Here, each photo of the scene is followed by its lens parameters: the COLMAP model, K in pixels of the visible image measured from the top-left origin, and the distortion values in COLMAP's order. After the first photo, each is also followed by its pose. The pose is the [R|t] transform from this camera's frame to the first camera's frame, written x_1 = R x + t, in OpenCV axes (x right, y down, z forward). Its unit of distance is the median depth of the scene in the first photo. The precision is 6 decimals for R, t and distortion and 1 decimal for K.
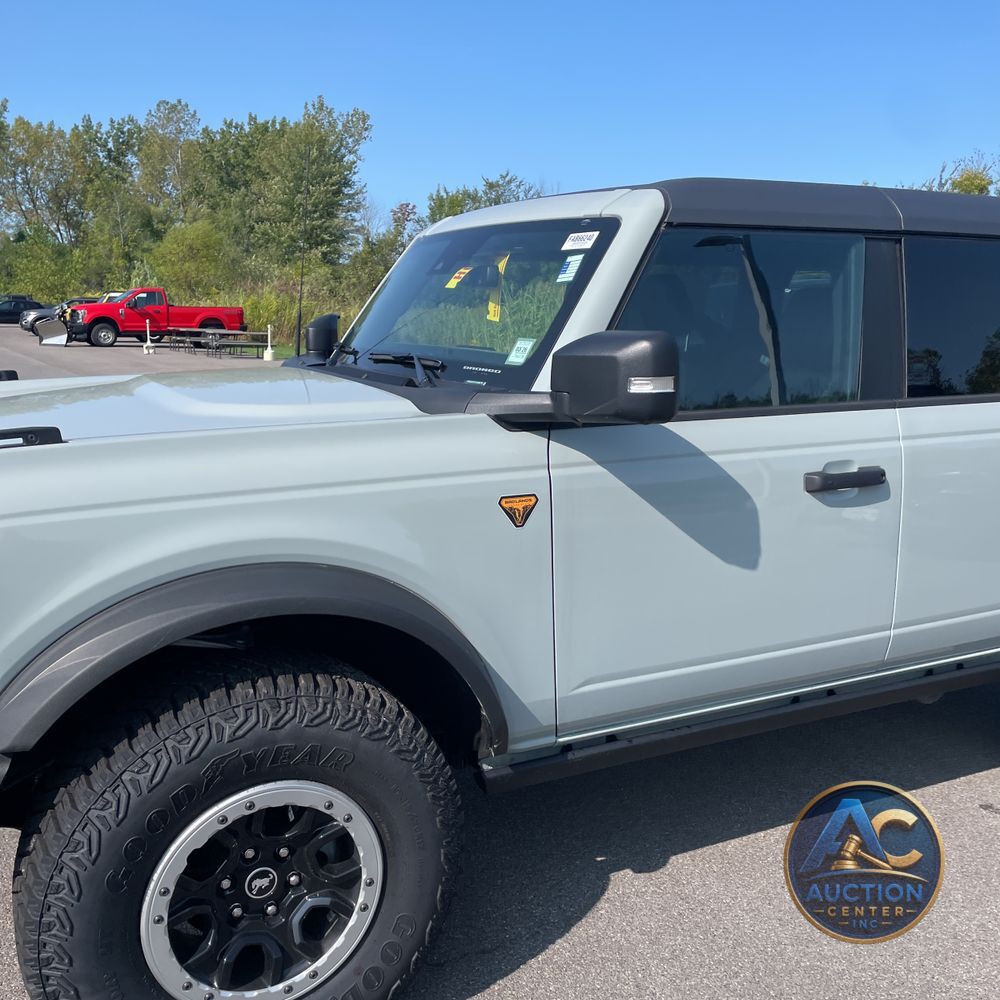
lens RADIAL K [[1009.6, 0, 493.7], [0, 1009.6, 497.3], [0, 0, 1]] dist [0.098009, -0.142077]
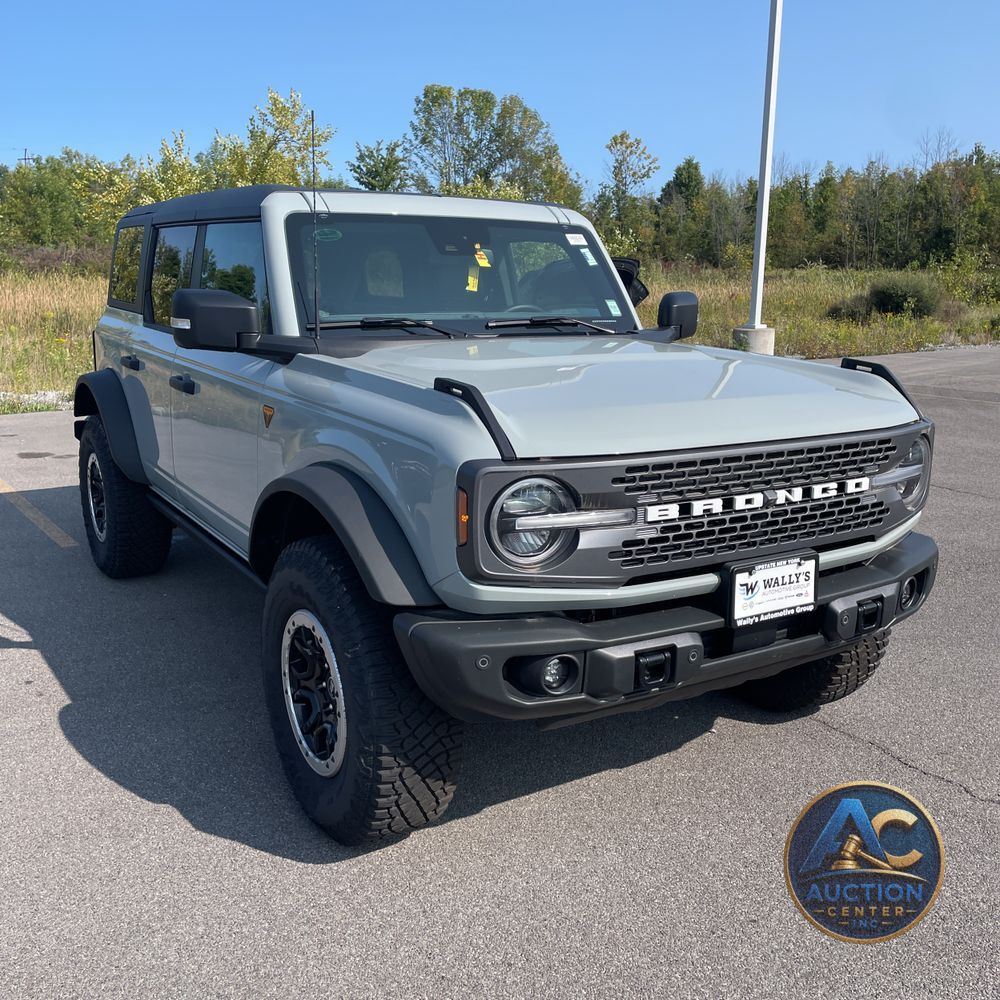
lens RADIAL K [[1005.9, 0, 510.2], [0, 1005.9, 497.1], [0, 0, 1]] dist [0.135539, -0.216030]
pose [[-0.089035, -0.233254, 0.968331, -1.307216], [0.171508, 0.954081, 0.245591, -0.226705], [-0.981151, 0.187943, -0.044942, 1.033114]]
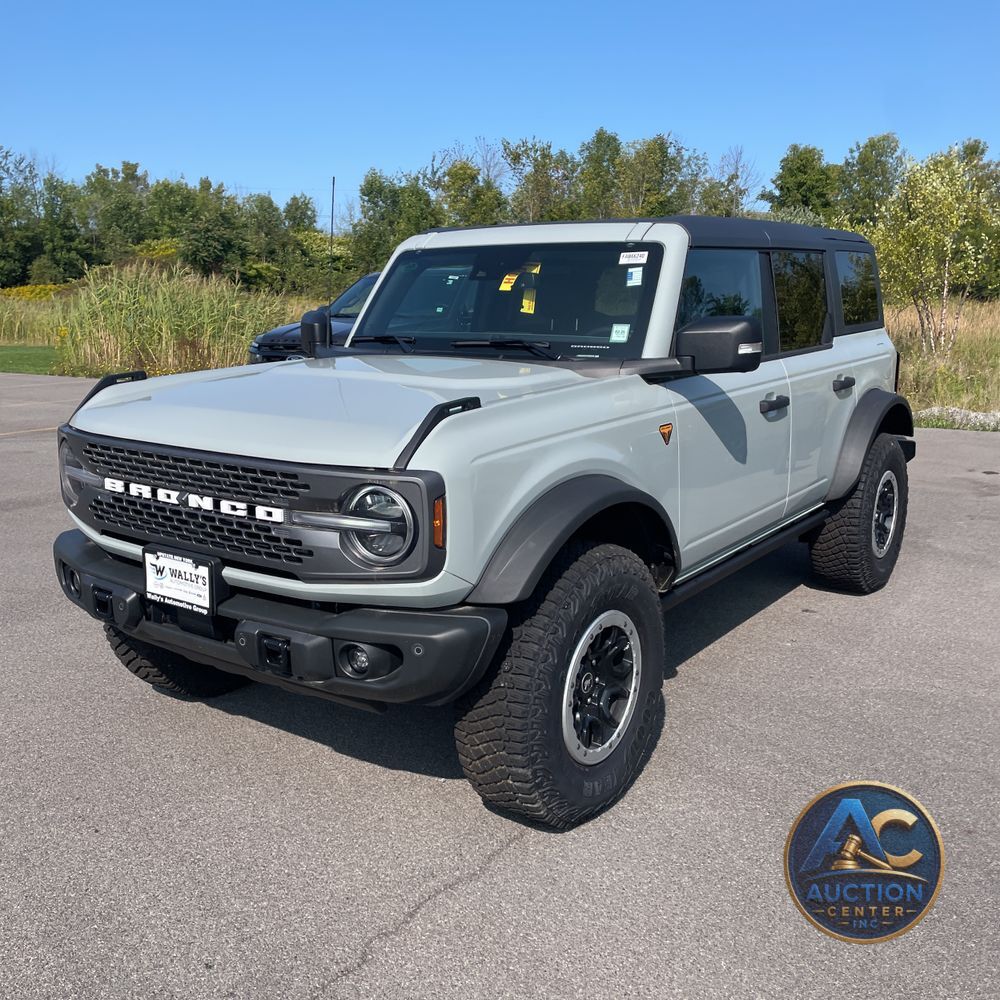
lens RADIAL K [[1009.6, 0, 493.7], [0, 1009.6, 497.3], [0, 0, 1]] dist [0.098009, -0.142077]
pose [[0.893063, -0.114071, 0.435232, -0.653274], [0.105764, 0.993446, 0.043357, 0.010228], [-0.437325, 0.007311, 0.899274, -0.212891]]
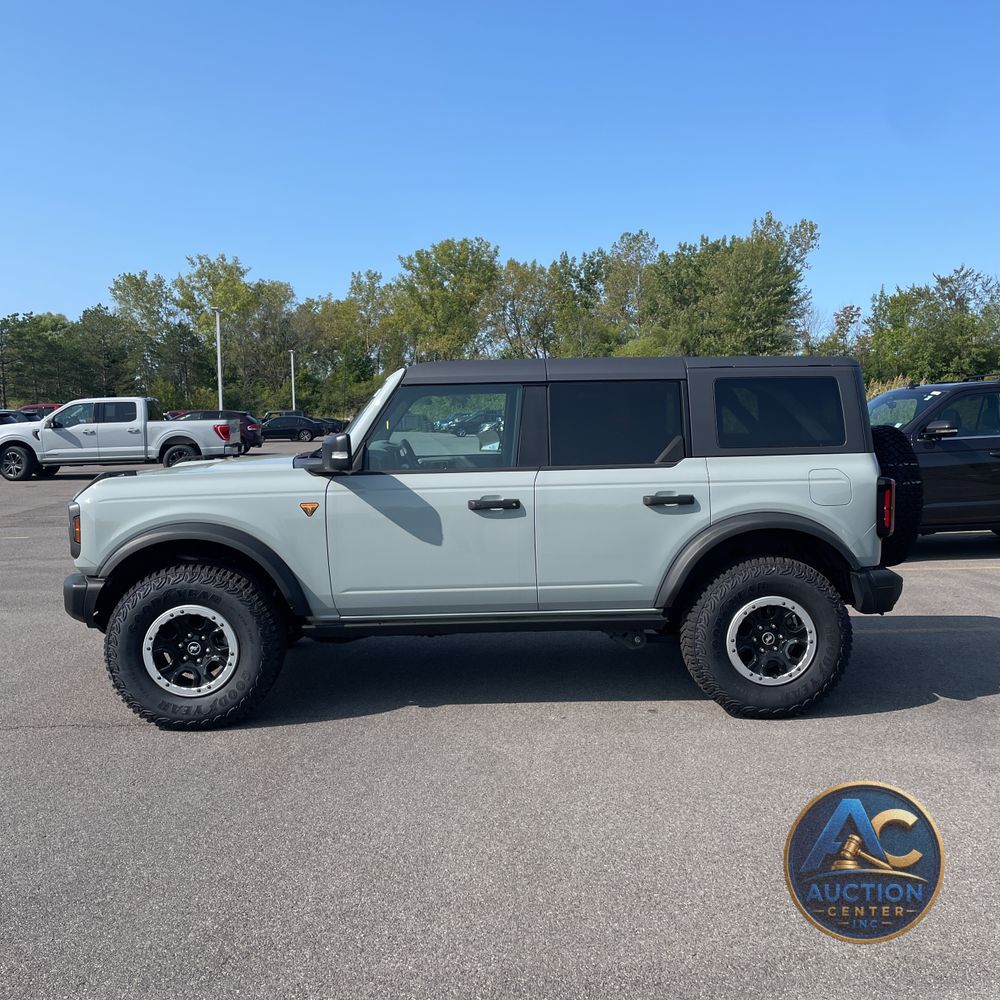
lens RADIAL K [[1005.9, 0, 510.2], [0, 1005.9, 497.1], [0, 0, 1]] dist [0.135539, -0.216030]
pose [[0.908455, 0.011010, -0.417837, 1.029637], [-0.053205, 0.994567, -0.089471, 0.123057], [0.414582, 0.103512, 0.904106, -0.675664]]
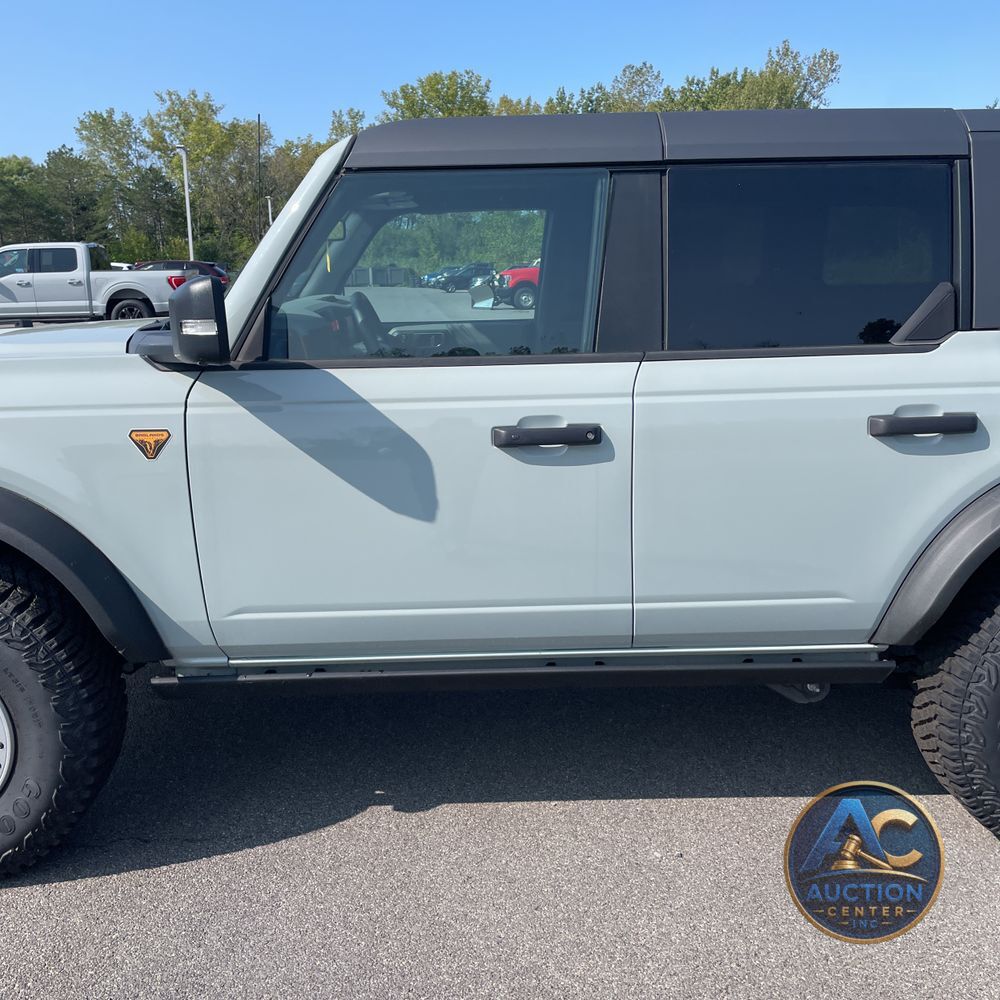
lens RADIAL K [[1009.9, 0, 490.7], [0, 1009.9, 504.2], [0, 0, 1]] dist [0.111438, -0.145196]
pose [[0.904633, 0.075242, -0.419498, 0.593297], [-0.056867, 0.996801, 0.056158, -0.003315], [0.422381, -0.026947, 0.906018, 0.108568]]
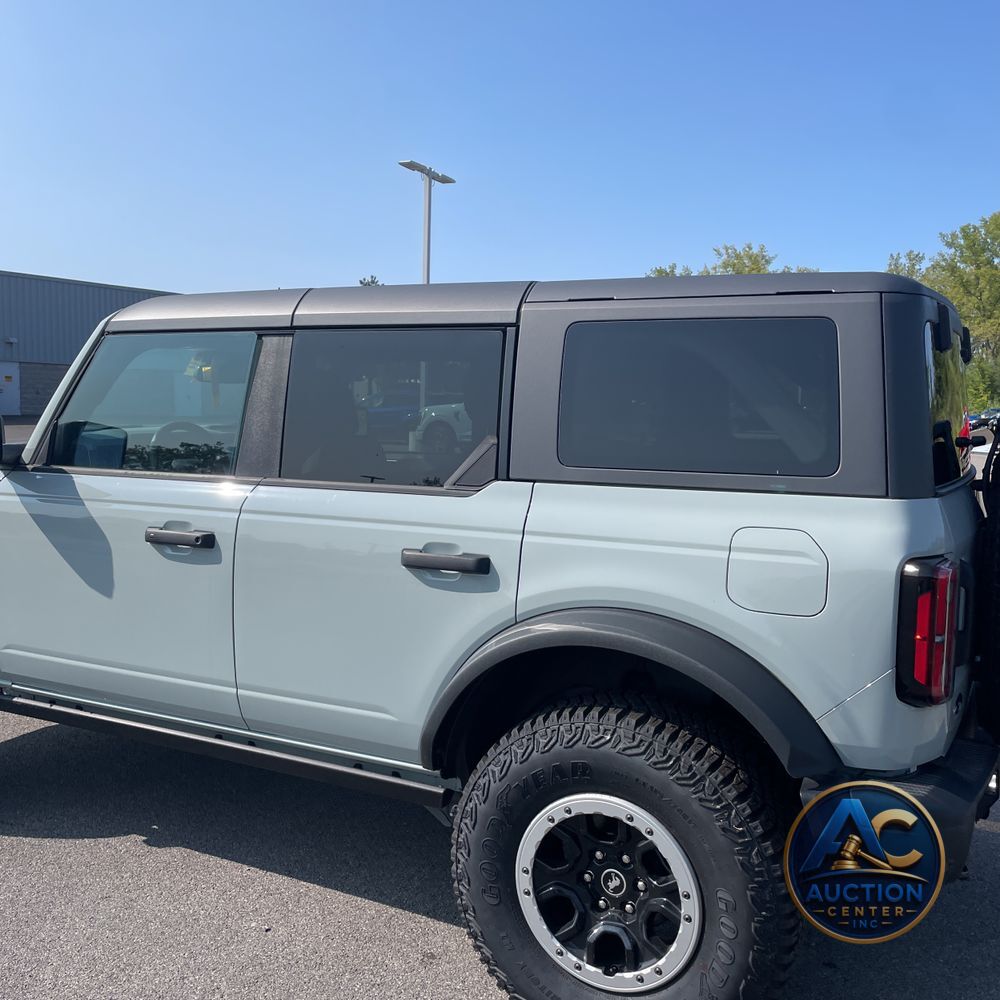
lens RADIAL K [[1005.9, 0, 510.2], [0, 1005.9, 497.1], [0, 0, 1]] dist [0.135539, -0.216030]
pose [[0.586849, 0.075539, -0.806165, 1.286383], [-0.161478, 0.986557, -0.025106, -0.081896], [0.793432, 0.144911, 0.591157, 0.513847]]
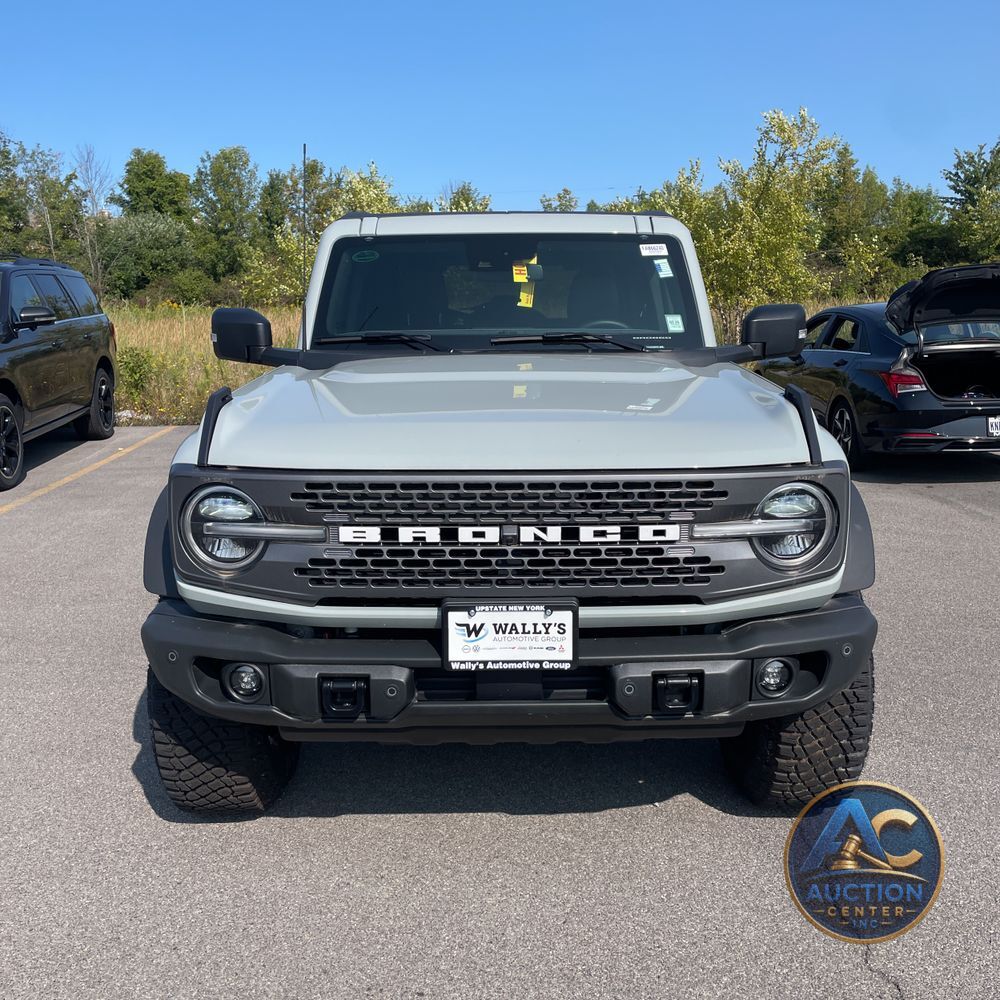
lens RADIAL K [[1005.9, 0, 510.2], [0, 1005.9, 497.1], [0, 0, 1]] dist [0.135539, -0.216030]
pose [[0.450974, -0.198047, 0.870287, -1.155634], [0.181336, 0.975065, 0.127925, -0.102664], [-0.873922, 0.100124, 0.475642, 0.413112]]
